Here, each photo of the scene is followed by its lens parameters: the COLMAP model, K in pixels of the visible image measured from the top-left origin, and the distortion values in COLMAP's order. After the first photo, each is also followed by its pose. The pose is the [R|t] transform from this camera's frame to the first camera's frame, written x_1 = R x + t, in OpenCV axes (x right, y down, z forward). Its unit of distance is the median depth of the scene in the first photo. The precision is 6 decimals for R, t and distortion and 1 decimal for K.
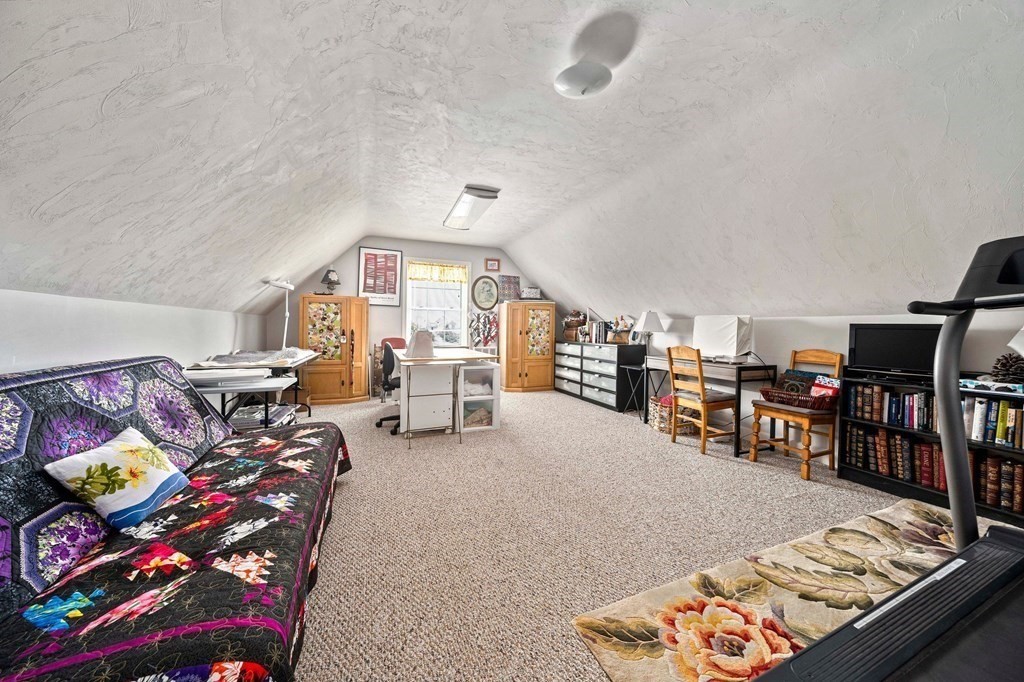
lens RADIAL K [[351.7, 0, 517.4], [0, 351.7, 332.6], [0, 0, 1]] dist [-0.005853, 0.000070]
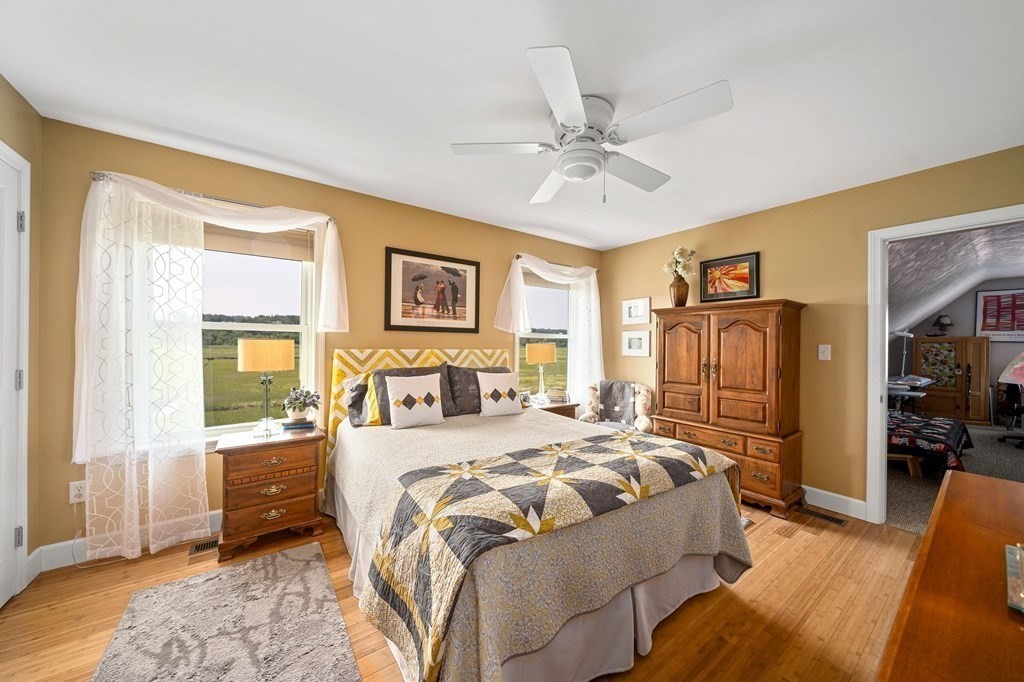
lens RADIAL K [[351.7, 0, 513.5], [0, 351.7, 342.4], [0, 0, 1]] dist [-0.005853, 0.000070]
pose [[0.224520, -0.016693, -0.974326, 0.356845], [-0.016523, 0.999644, -0.020934, -0.032005], [0.974329, 0.020799, 0.224165, -0.819149]]
